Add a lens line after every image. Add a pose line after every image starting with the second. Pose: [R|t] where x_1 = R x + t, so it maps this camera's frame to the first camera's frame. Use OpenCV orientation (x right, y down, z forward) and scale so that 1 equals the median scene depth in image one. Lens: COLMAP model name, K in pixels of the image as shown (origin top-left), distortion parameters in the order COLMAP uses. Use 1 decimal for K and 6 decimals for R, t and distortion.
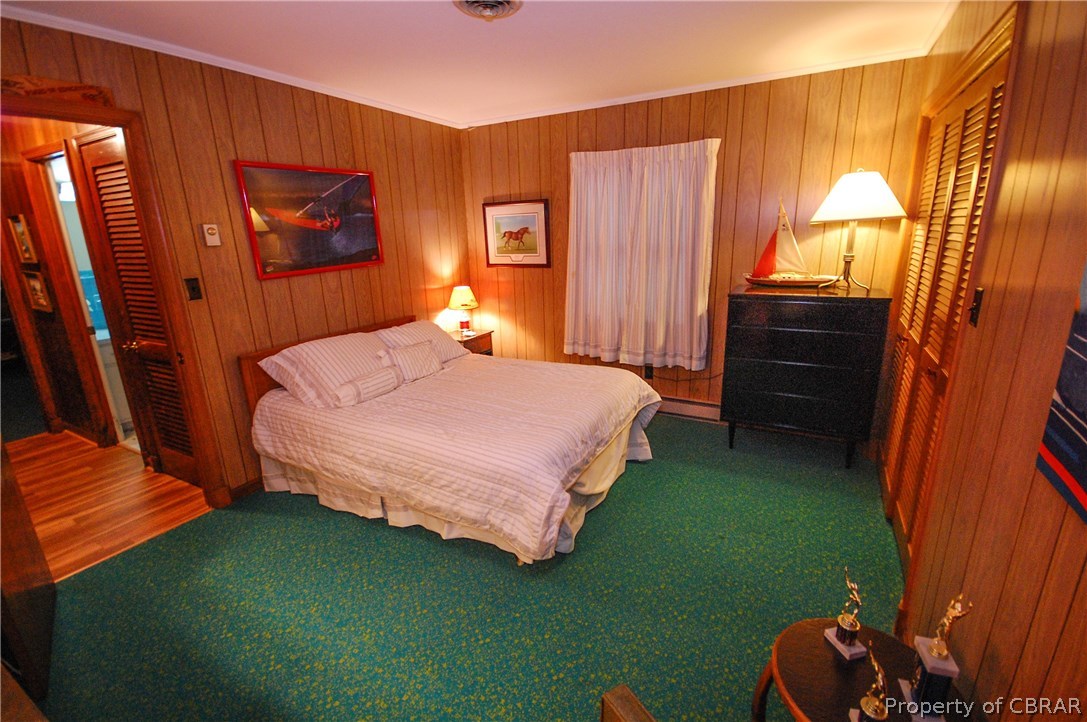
lens RADIAL K [[477.3, 0, 548.8], [0, 477.3, 362.1], [0, 0, 1]] dist [0.013634, -0.011872]
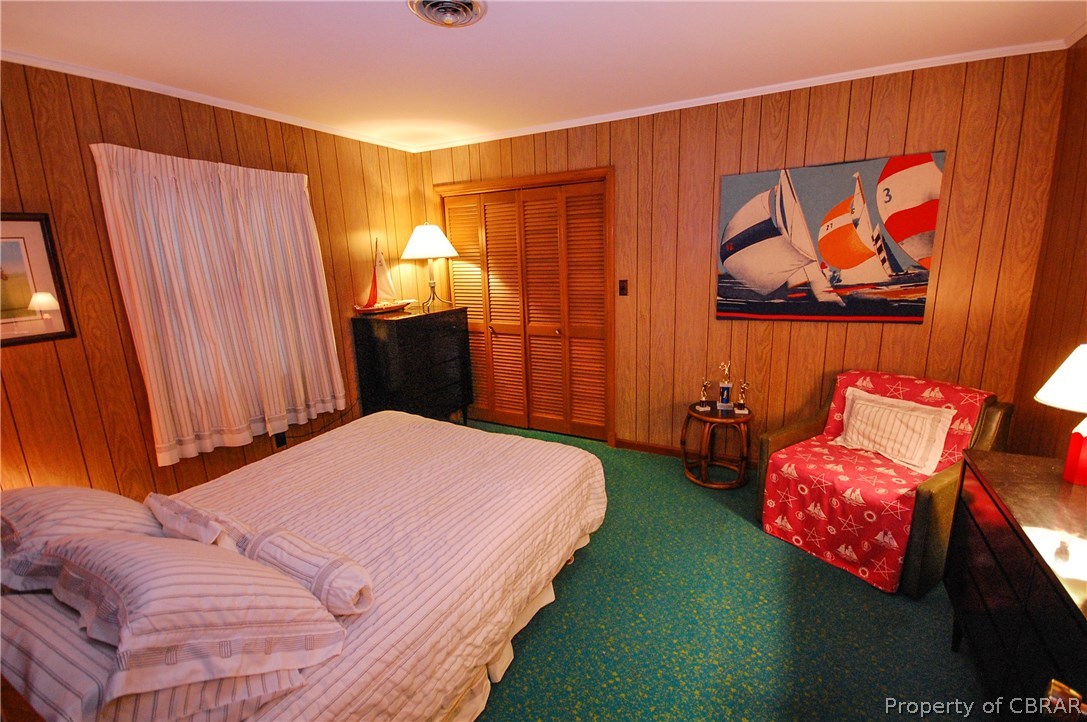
lens RADIAL K [[477.3, 0, 548.8], [0, 477.3, 362.1], [0, 0, 1]] dist [0.013634, -0.011872]
pose [[-0.010196, -0.190669, 0.981601, -0.678557], [0.296319, 0.936985, 0.185080, -0.137686], [-0.955035, 0.292754, 0.046946, 0.574742]]
